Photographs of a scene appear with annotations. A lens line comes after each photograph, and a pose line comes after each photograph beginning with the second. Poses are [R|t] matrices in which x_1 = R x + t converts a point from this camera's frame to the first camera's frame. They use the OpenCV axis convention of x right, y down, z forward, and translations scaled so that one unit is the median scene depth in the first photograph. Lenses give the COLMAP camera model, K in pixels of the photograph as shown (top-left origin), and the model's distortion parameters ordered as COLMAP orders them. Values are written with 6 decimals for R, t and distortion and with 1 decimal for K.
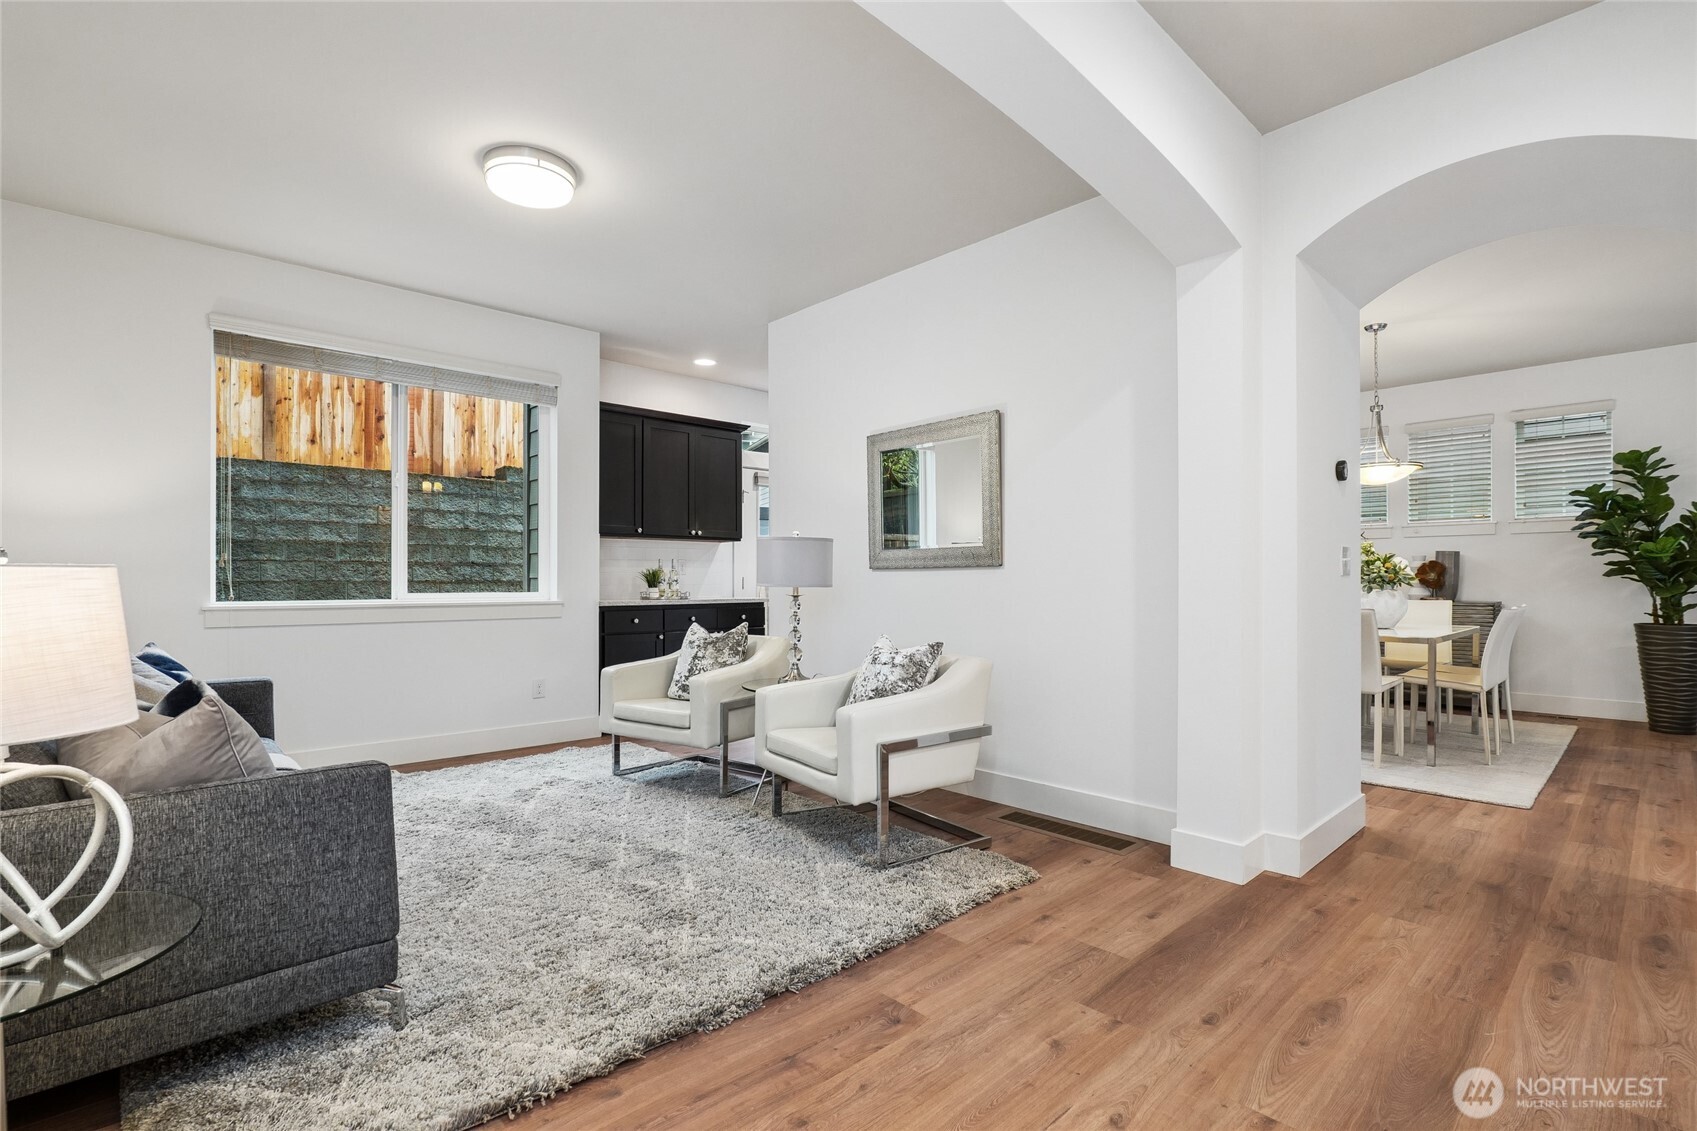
lens RADIAL K [[790.5, 0, 845.9], [0, 790.5, 579.4], [0, 0, 1]] dist [-0.013440, 0.000613]
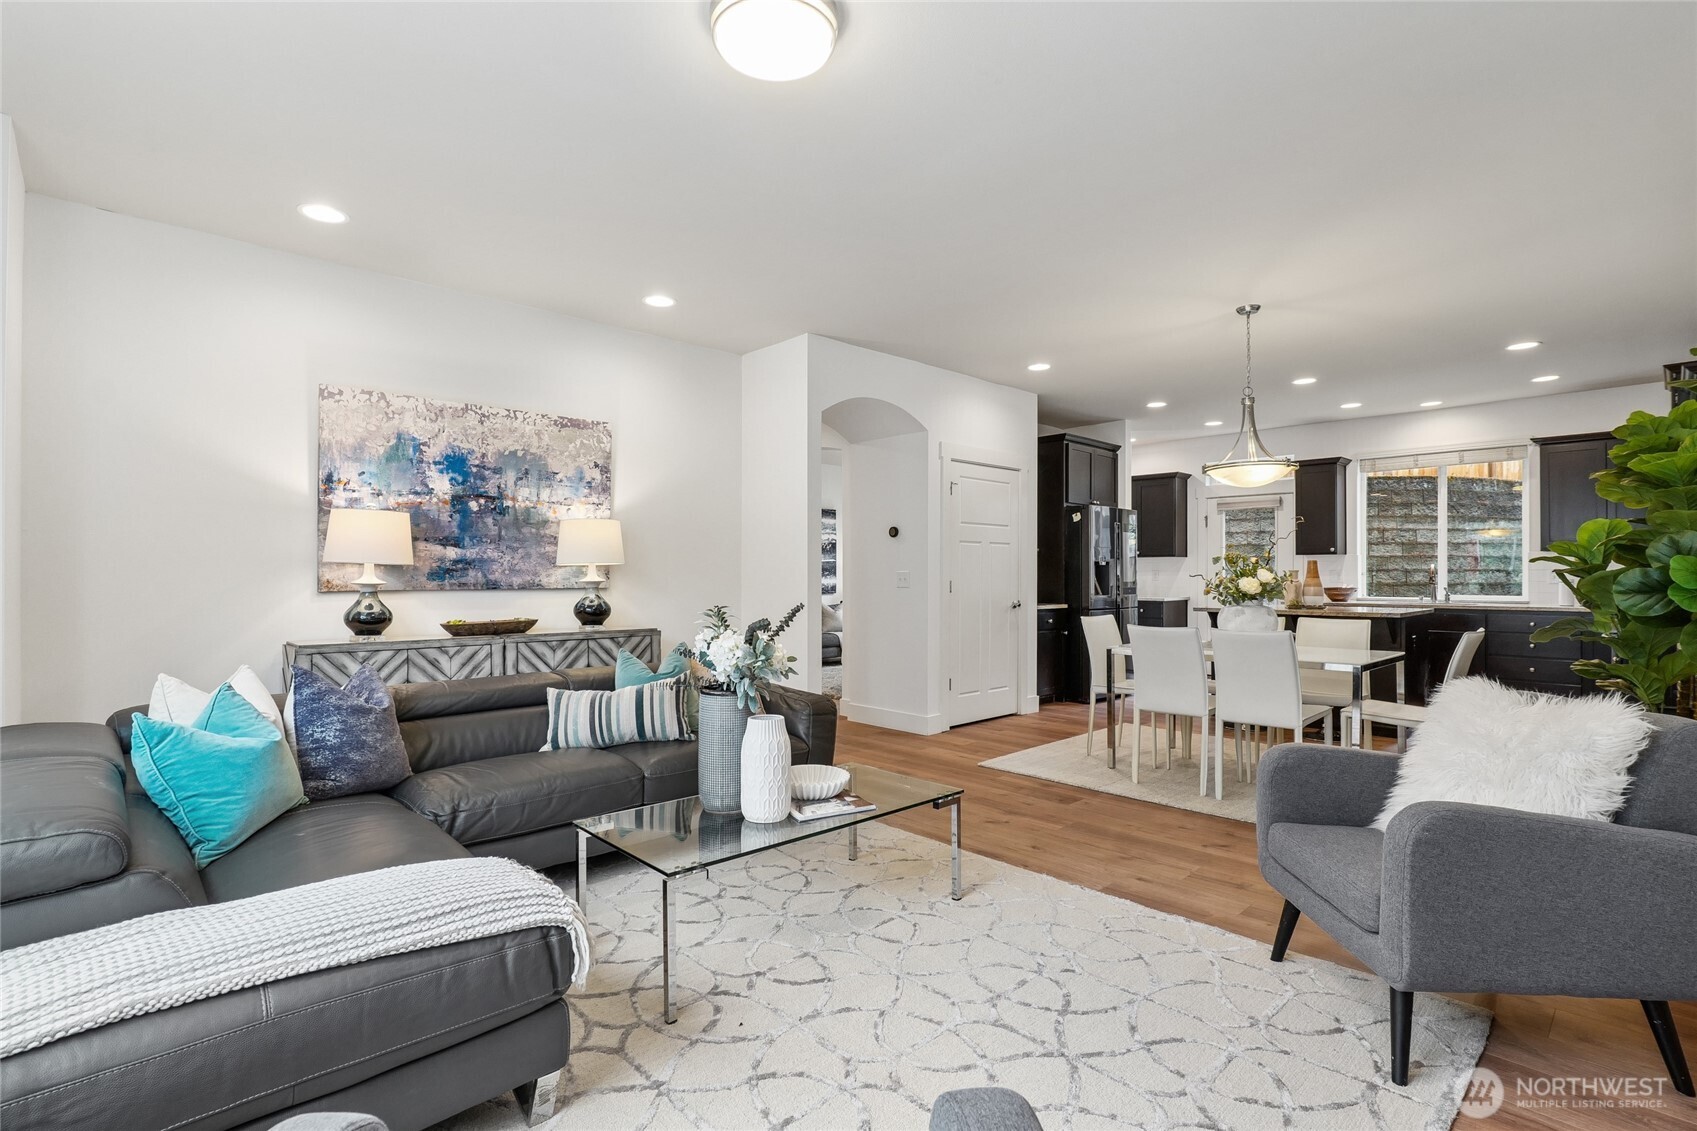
lens RADIAL K [[790.2, 0, 848.5], [0, 790.2, 565.5], [0, 0, 1]] dist [-0.013790, 0.000183]
pose [[0.000397, -0.010740, -0.999942, 1.419046], [-0.000947, 0.999942, -0.010740, -0.019892], [0.999999, 0.000951, 0.000387, 0.497272]]
